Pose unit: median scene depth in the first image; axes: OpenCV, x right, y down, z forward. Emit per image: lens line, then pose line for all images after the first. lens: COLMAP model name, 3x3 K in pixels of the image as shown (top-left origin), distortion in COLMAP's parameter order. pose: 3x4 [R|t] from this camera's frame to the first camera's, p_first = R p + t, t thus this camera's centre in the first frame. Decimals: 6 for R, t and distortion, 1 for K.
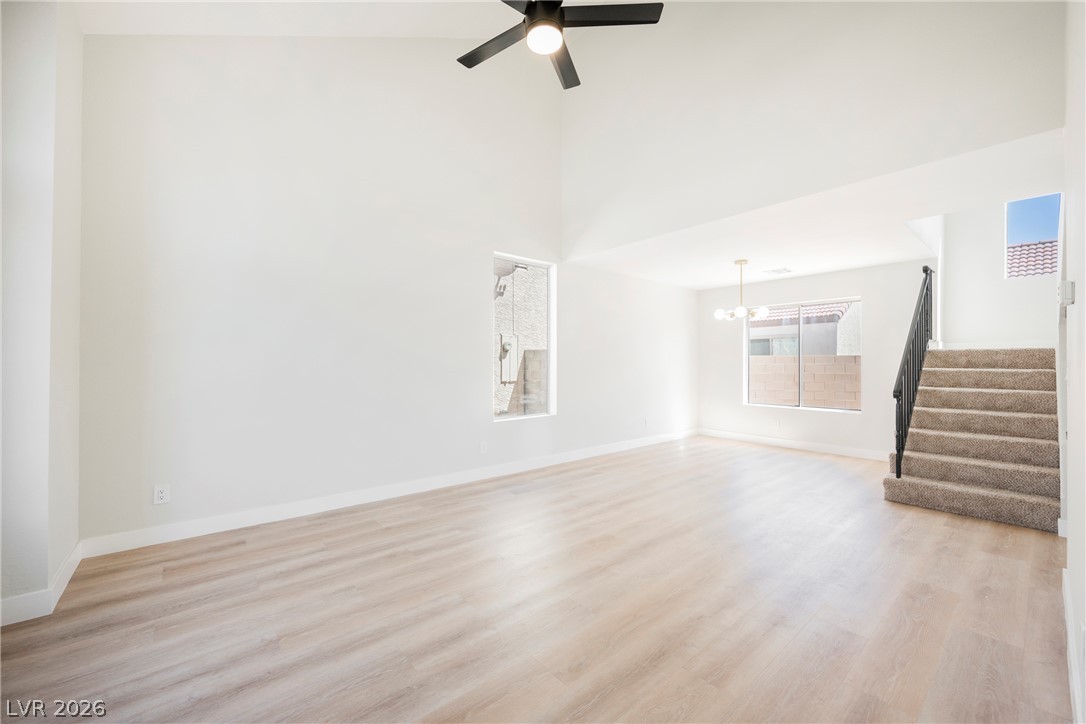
lens RADIAL K [[423.9, 0, 546.3], [0, 423.9, 360.4], [0, 0, 1]] dist [-0.000760, 0.000769]
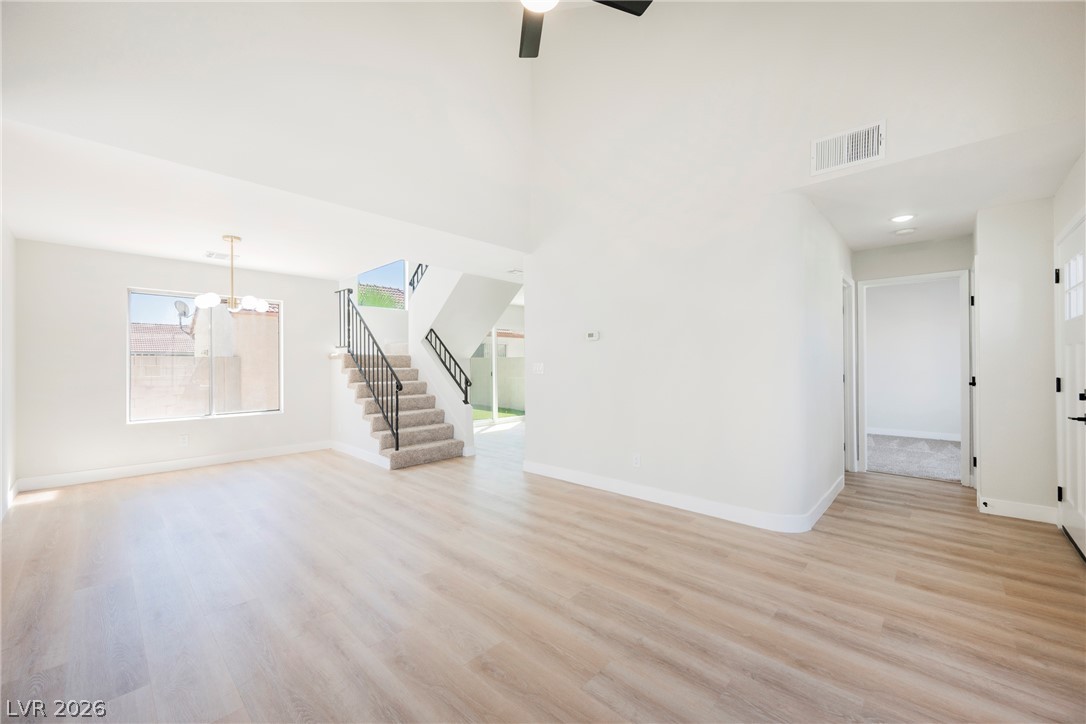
lens RADIAL K [[423.9, 0, 548.7], [0, 423.9, 359.2], [0, 0, 1]] dist [-0.000760, 0.000769]
pose [[-0.113073, 0.009553, 0.993541, -0.668569], [-0.000218, 0.999954, -0.009639, 0.004164], [-0.993587, -0.001307, -0.113066, 0.828908]]
